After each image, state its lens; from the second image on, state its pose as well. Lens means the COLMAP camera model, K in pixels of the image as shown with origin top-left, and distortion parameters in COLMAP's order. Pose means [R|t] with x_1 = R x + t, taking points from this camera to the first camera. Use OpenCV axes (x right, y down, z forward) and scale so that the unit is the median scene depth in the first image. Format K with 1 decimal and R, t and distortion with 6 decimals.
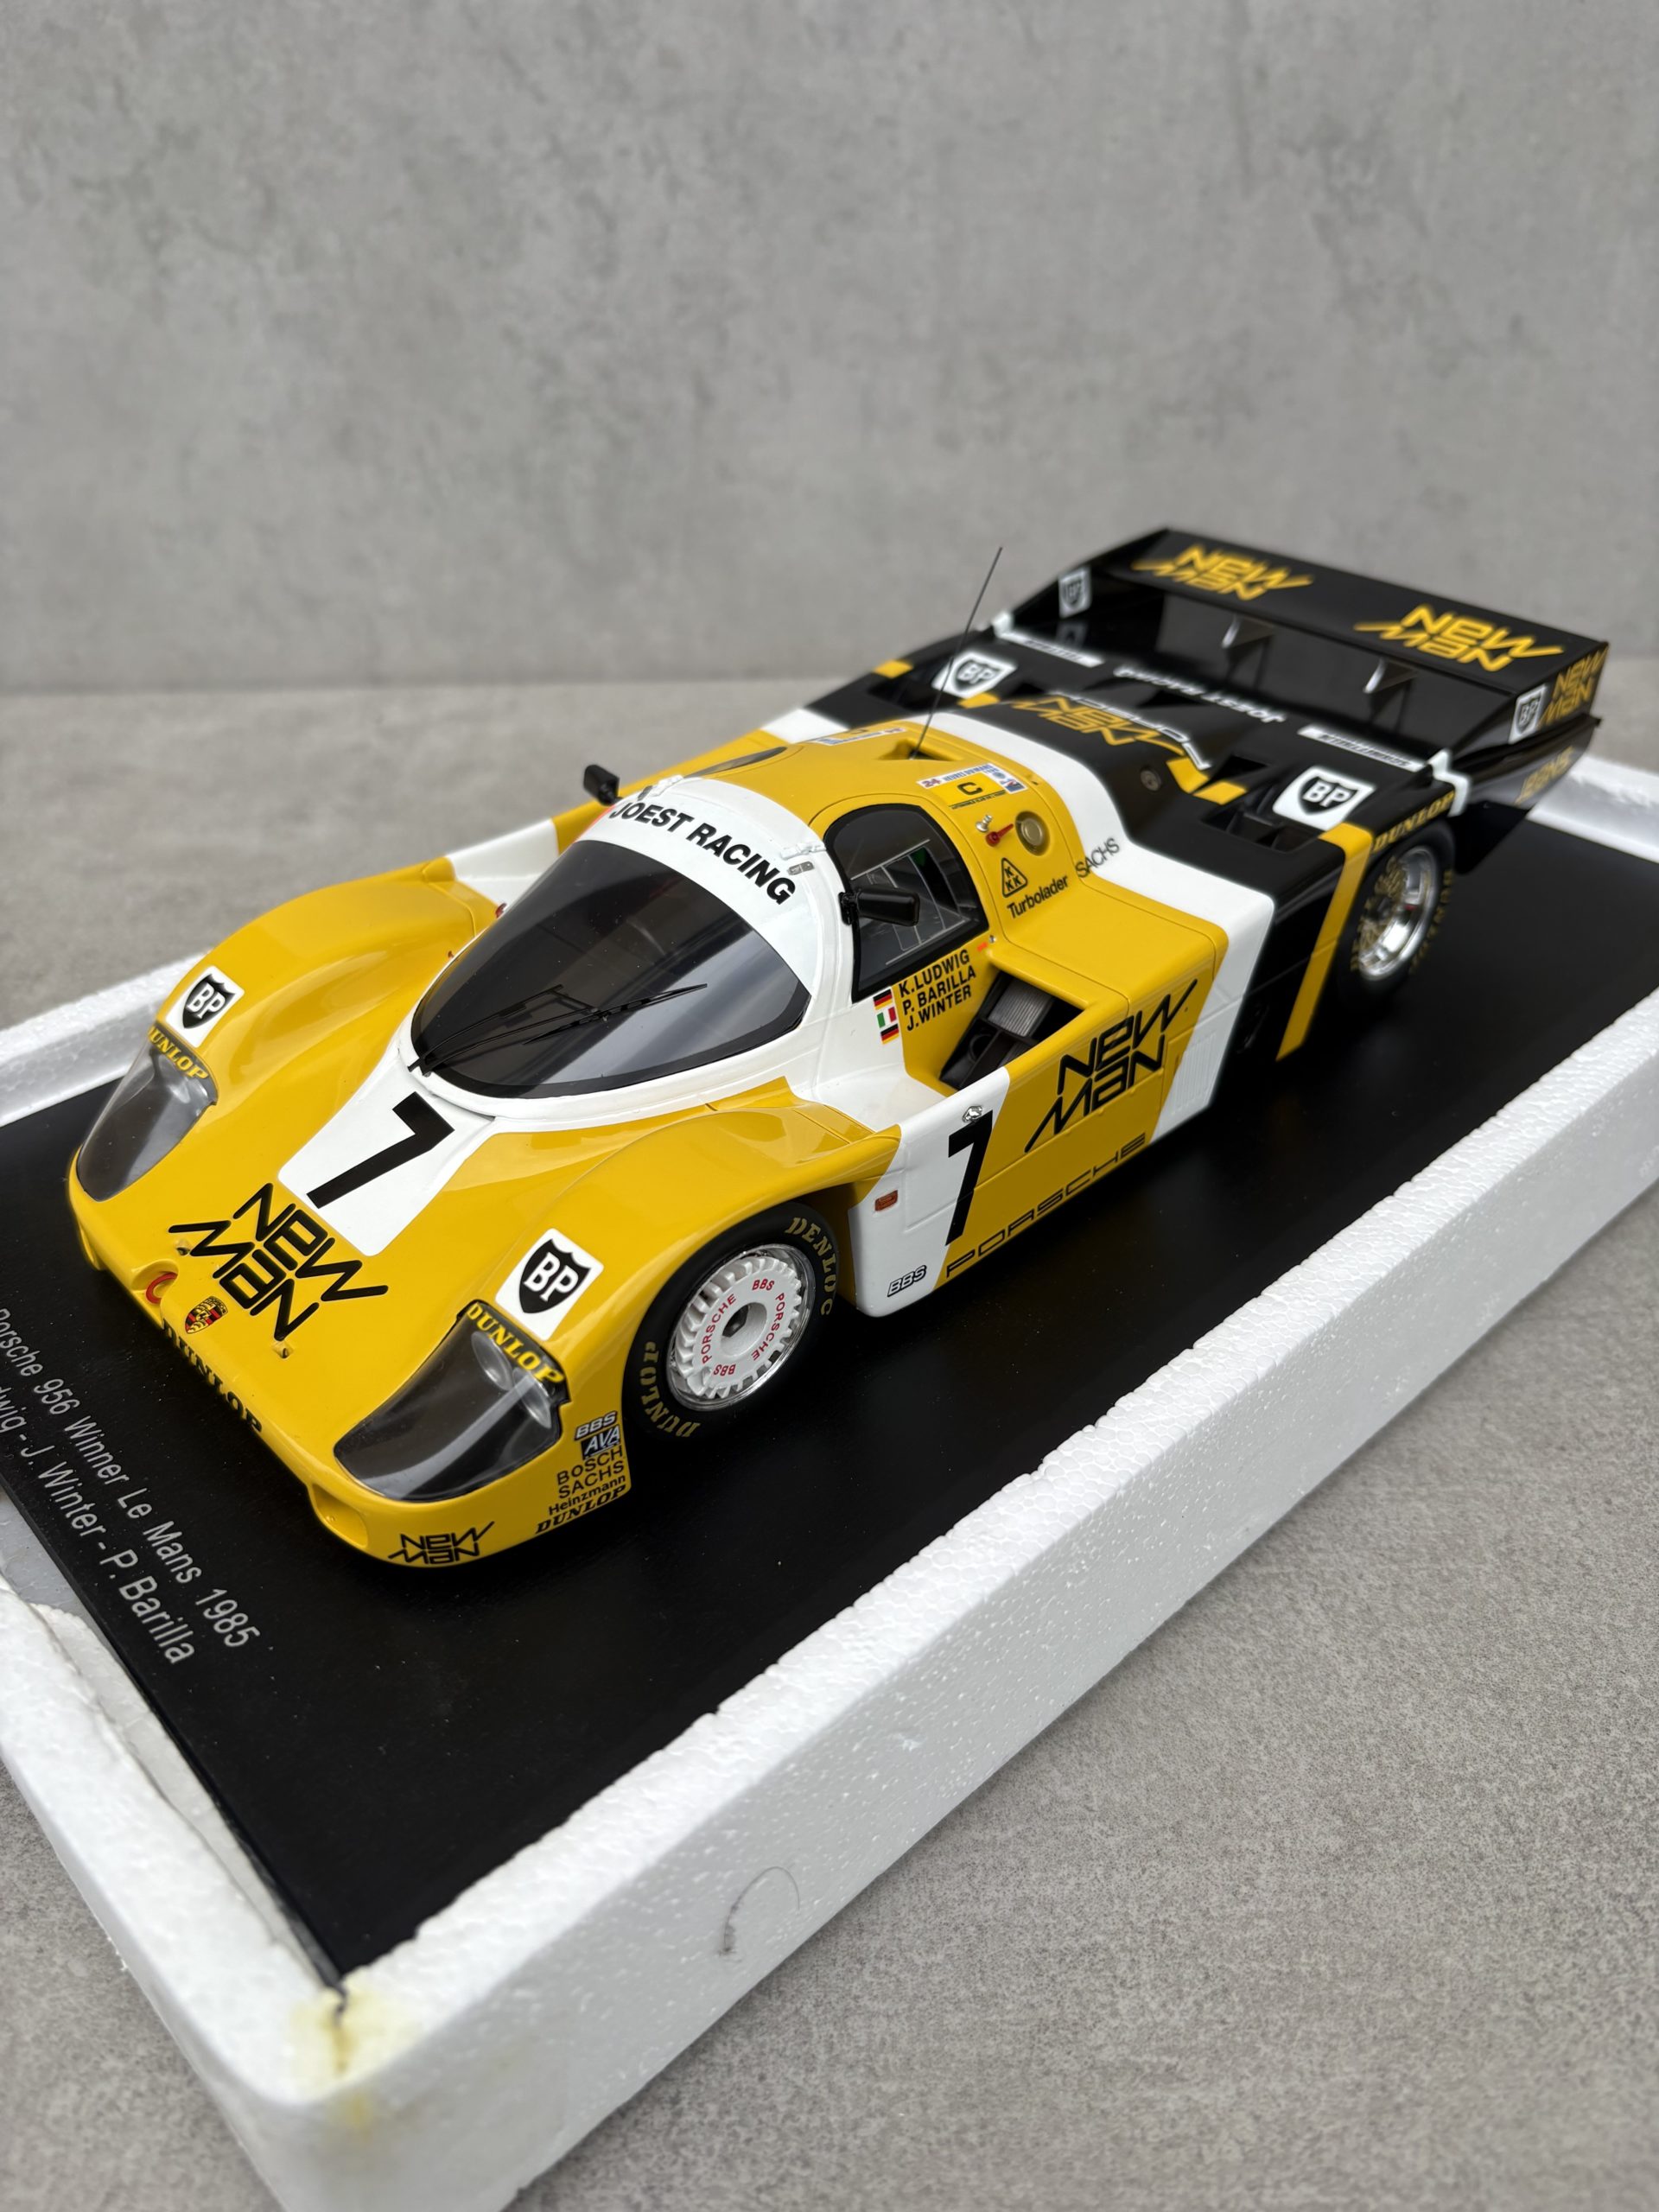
lens RADIAL K [[1686.9, 0, 830.6], [0, 1686.9, 1105.5], [0, 0, 1]] dist [0.010335, -0.028353]
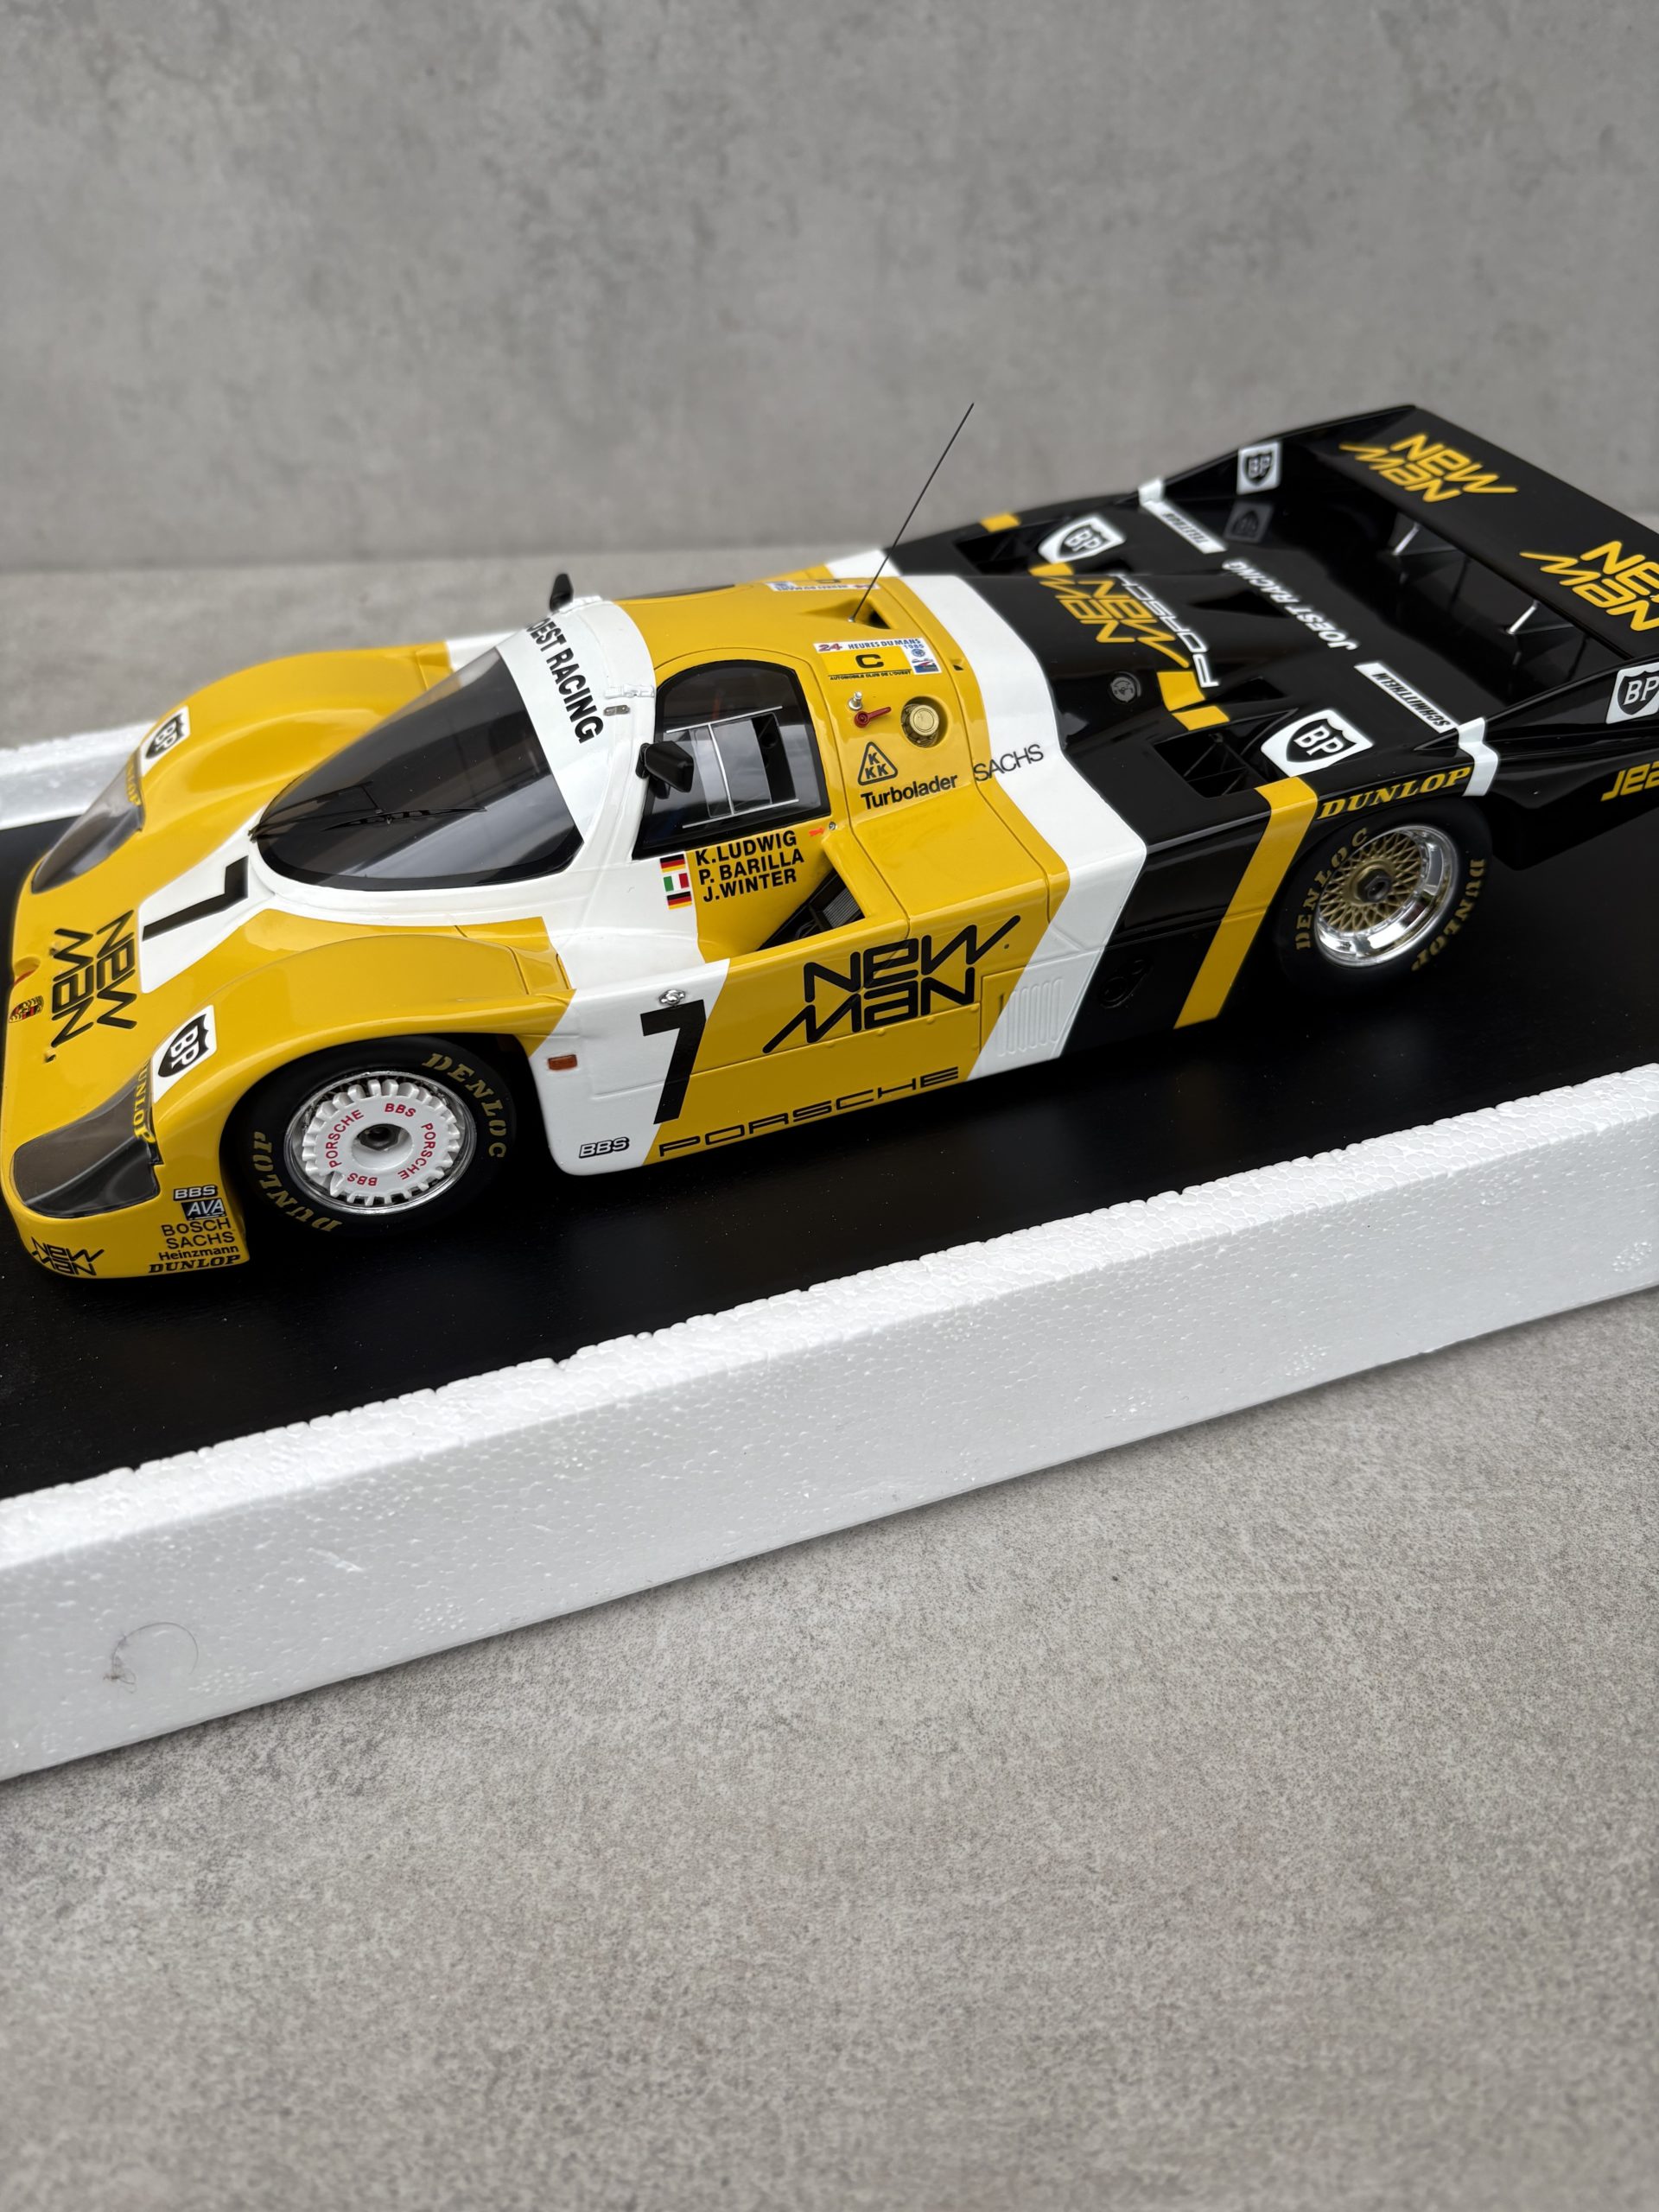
lens RADIAL K [[1672.8, 0, 829.2], [0, 1672.8, 1100.9], [0, 0, 1]] dist [0.040845, -0.073720]
pose [[0.999573, -0.003463, -0.028998, 0.041477], [0.006084, 0.995851, 0.090799, -0.086127], [0.028563, -0.090936, 0.995447, 0.136067]]
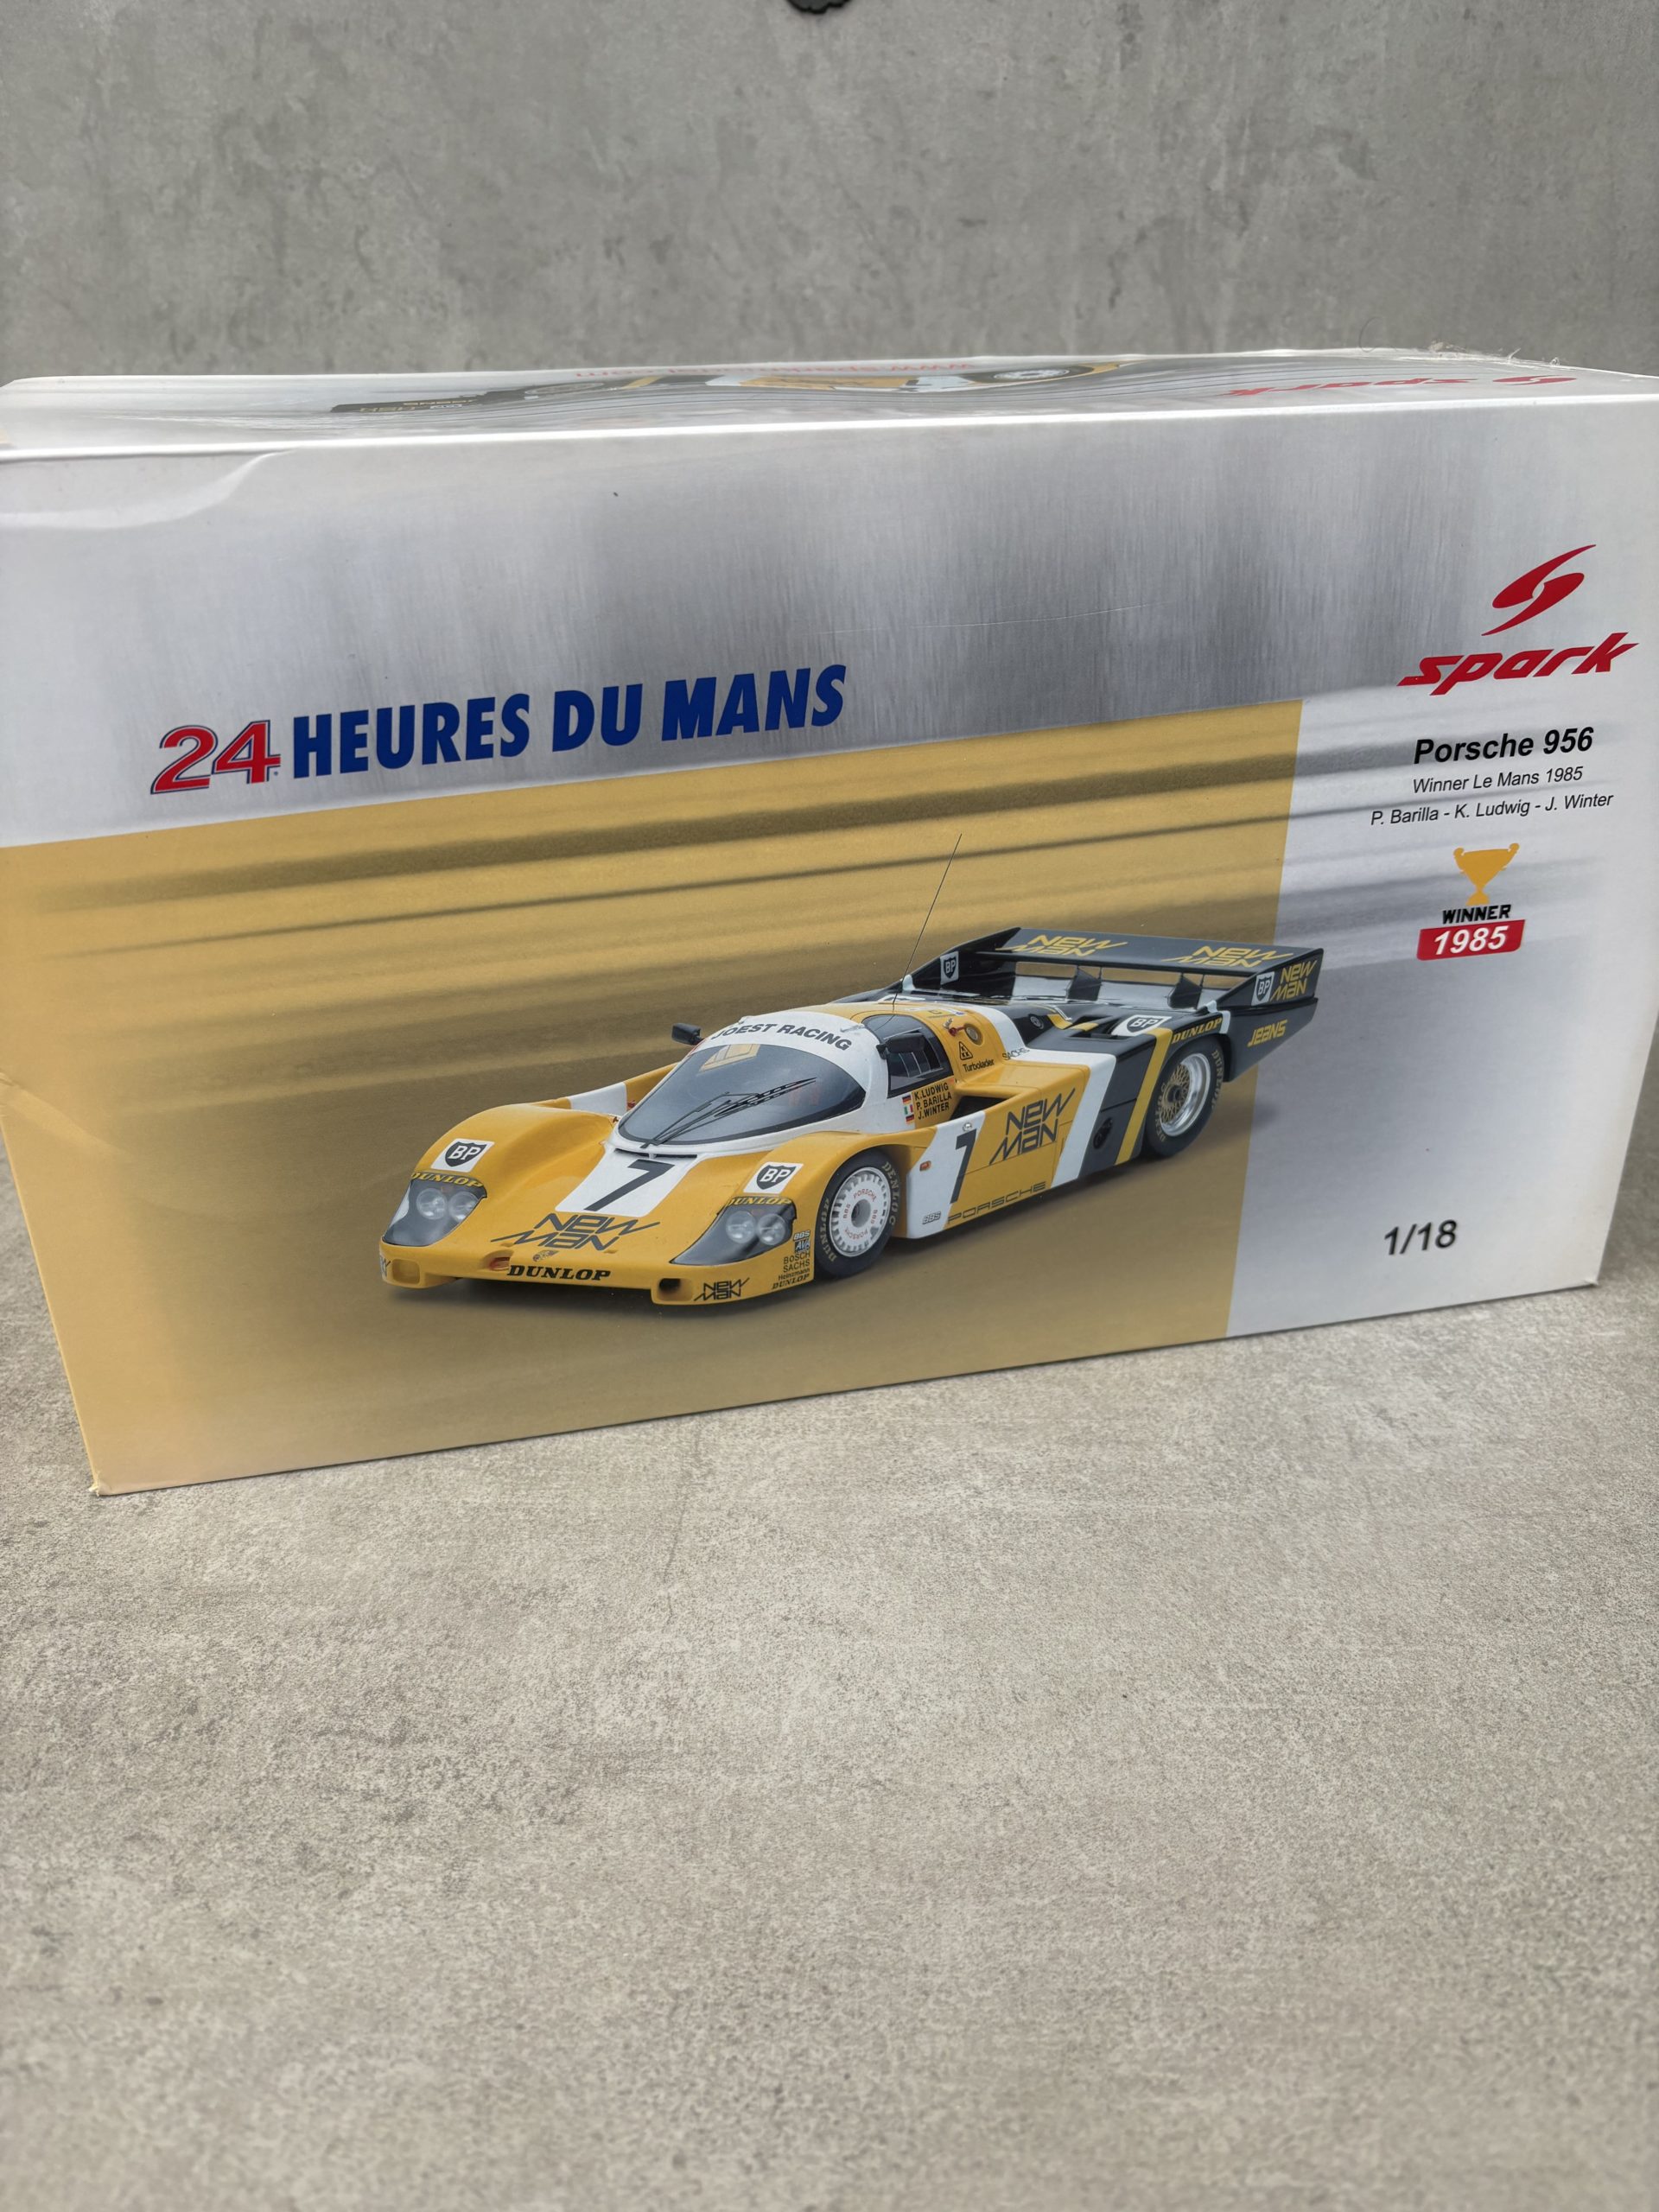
lens RADIAL K [[1669.9, 0, 831.7], [0, 1669.9, 1105.7], [0, 0, 1]] dist [0.026590, -0.041159]
pose [[0.999305, 0.027720, -0.024929, -0.038305], [-0.031243, 0.987524, -0.154340, 0.051933], [0.020340, 0.155011, 0.987703, -0.322402]]
